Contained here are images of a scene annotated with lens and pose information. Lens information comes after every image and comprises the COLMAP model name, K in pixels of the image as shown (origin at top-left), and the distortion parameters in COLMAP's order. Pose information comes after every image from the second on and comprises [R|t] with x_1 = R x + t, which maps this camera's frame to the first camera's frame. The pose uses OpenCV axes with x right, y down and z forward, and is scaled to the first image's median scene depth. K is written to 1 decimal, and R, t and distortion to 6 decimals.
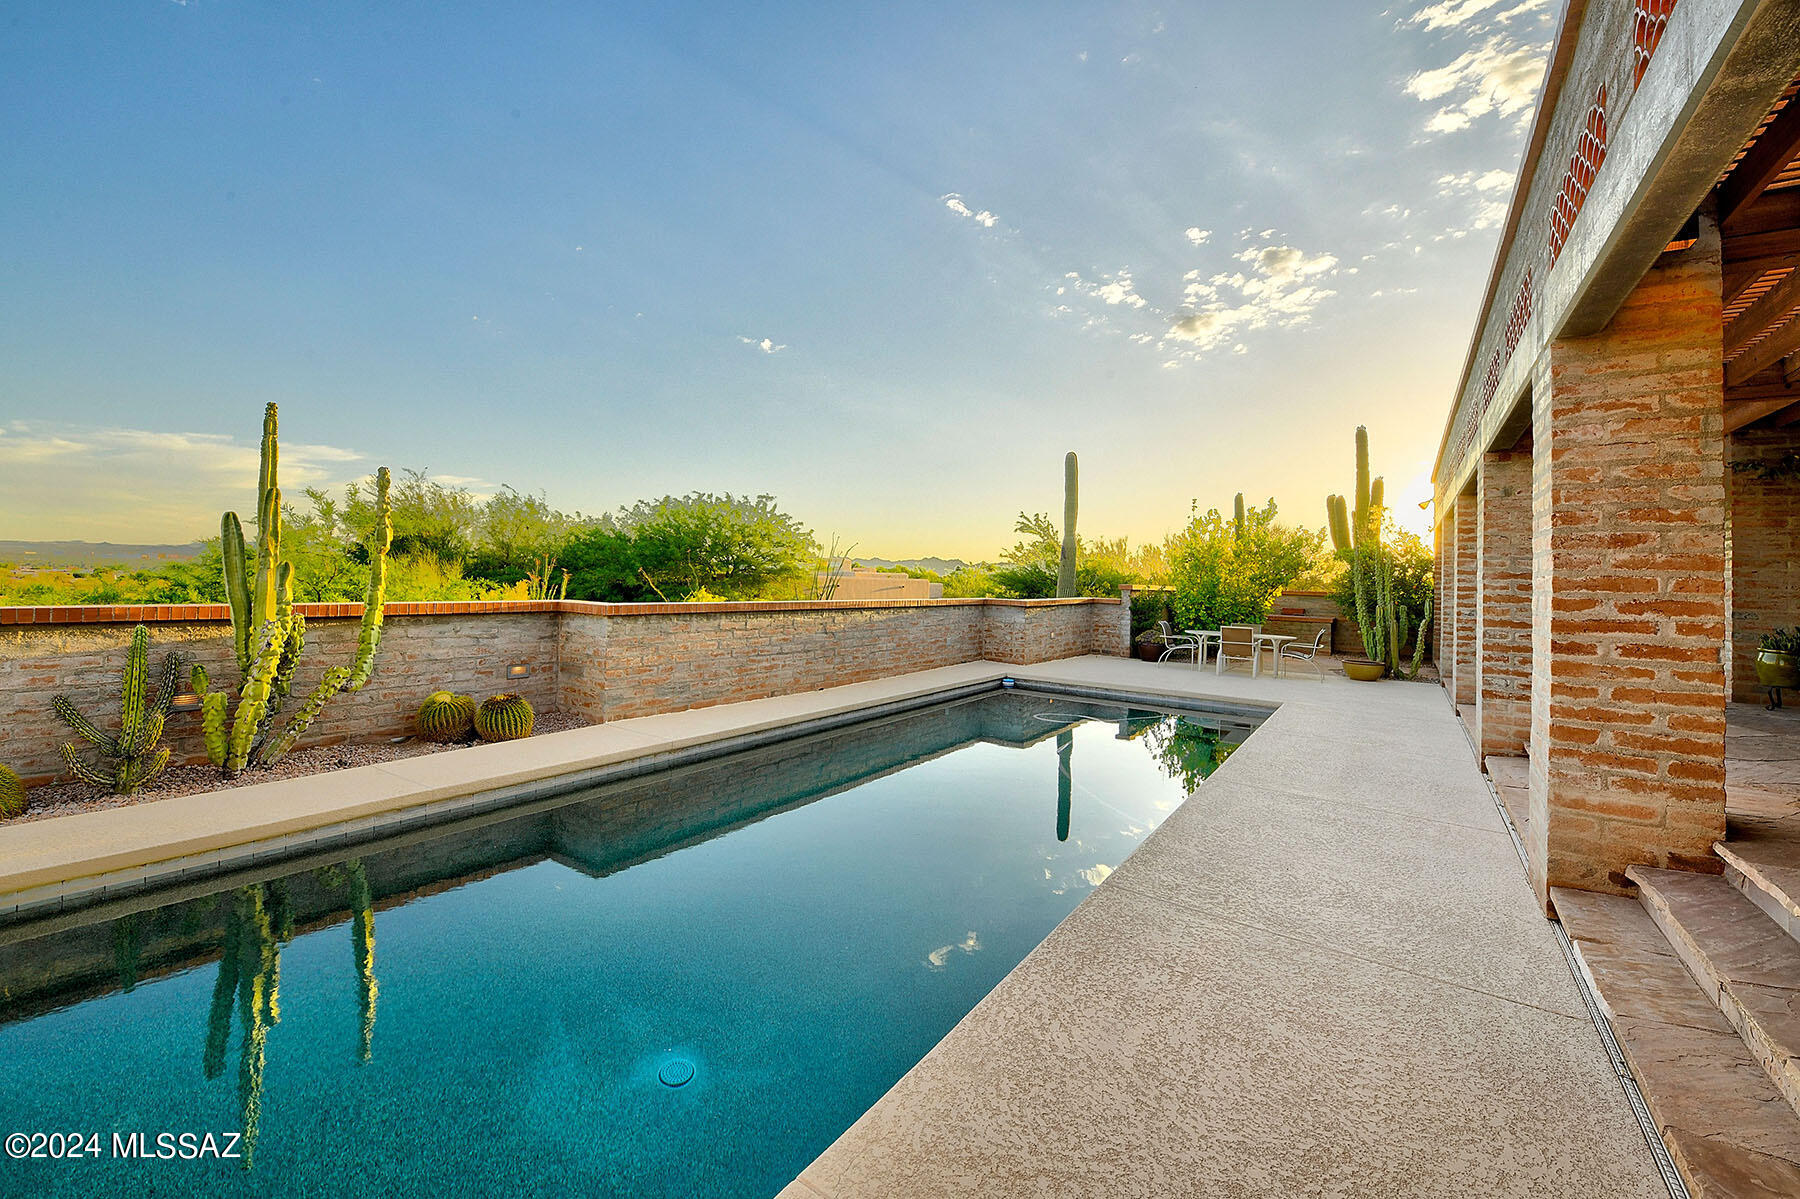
lens RADIAL K [[762.2, 0, 903.3], [0, 762.2, 576.3], [0, 0, 1]] dist [-0.014451, 0.000039]
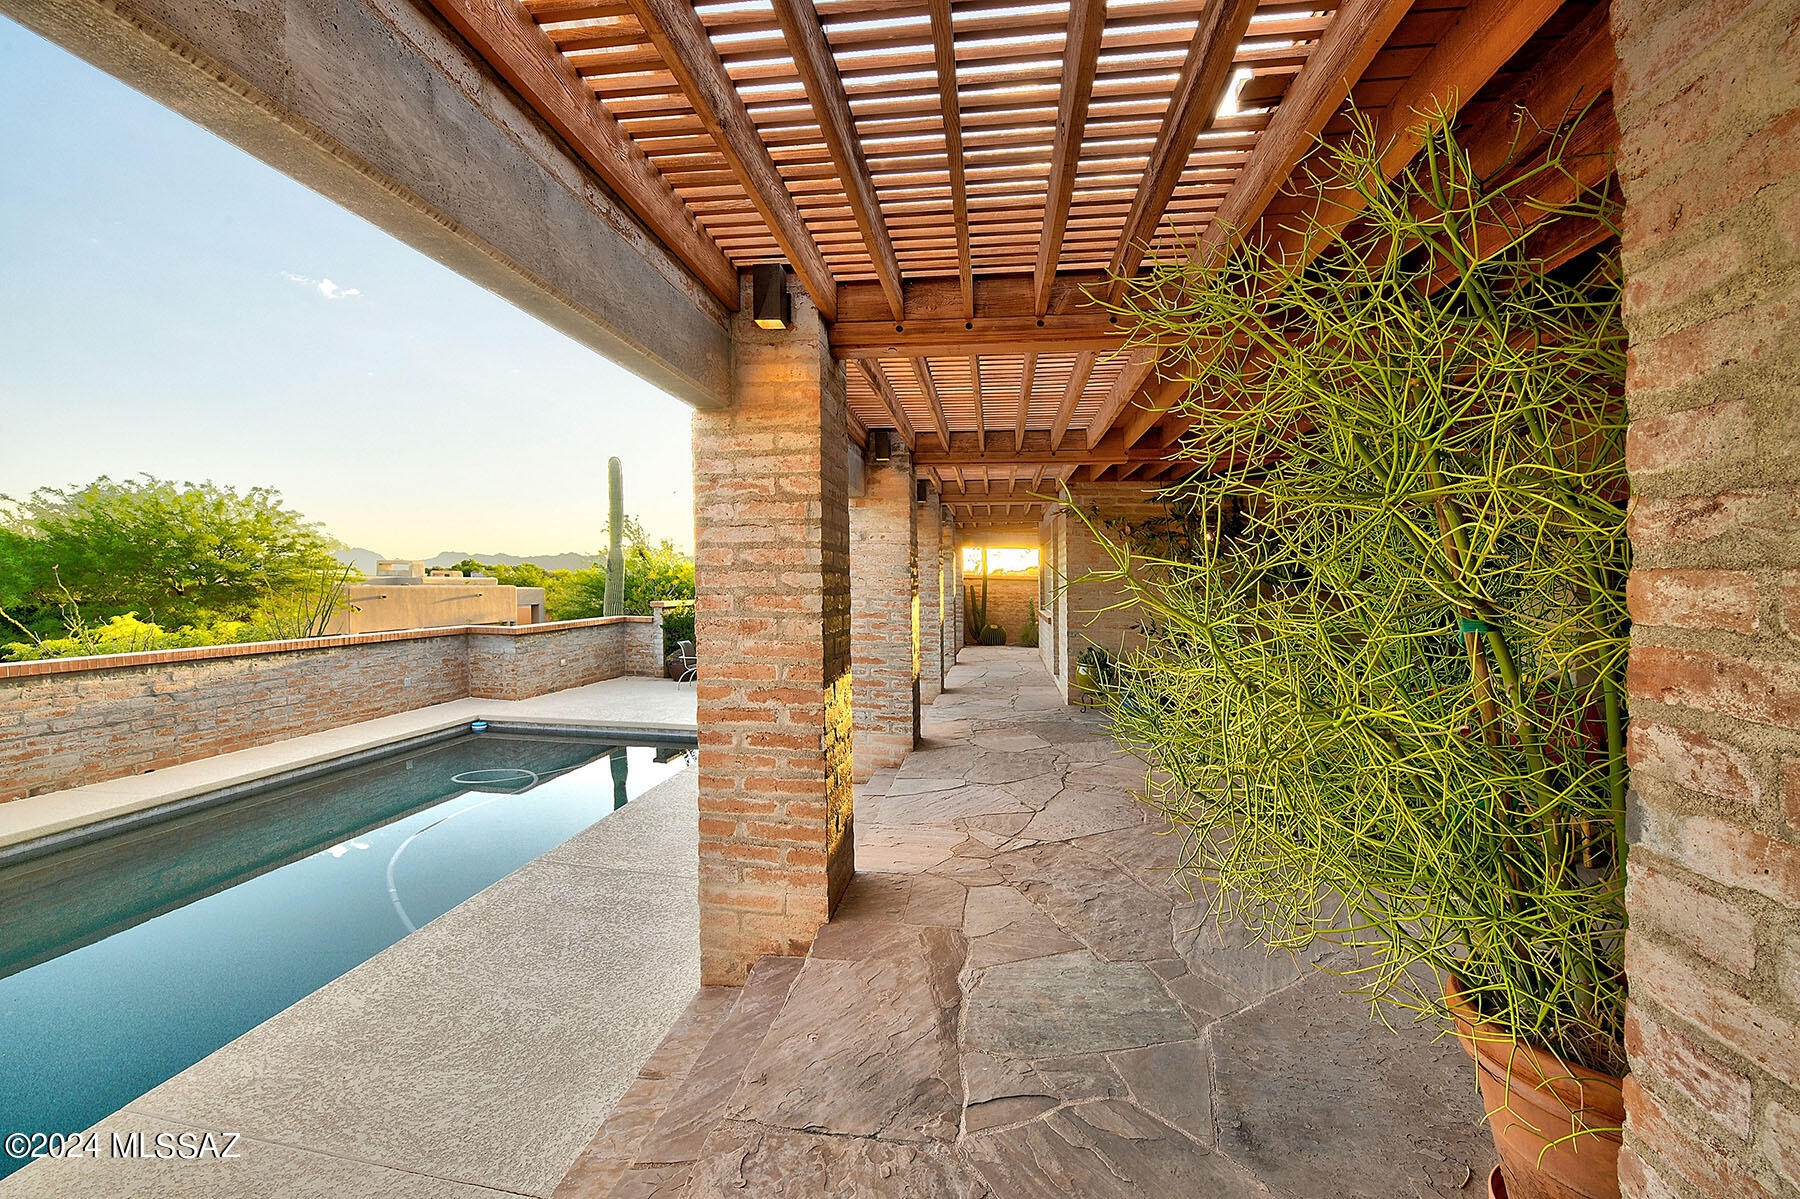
lens RADIAL K [[758.6, 0, 900.0], [0, 758.6, 599.5], [0, 0, 1]] dist [0.002608, 0.000089]
pose [[0.900290, -0.028602, 0.434350, 0.238850], [0.013108, 0.999168, 0.038627, -0.039601], [-0.435093, -0.029082, 0.899916, 0.012799]]
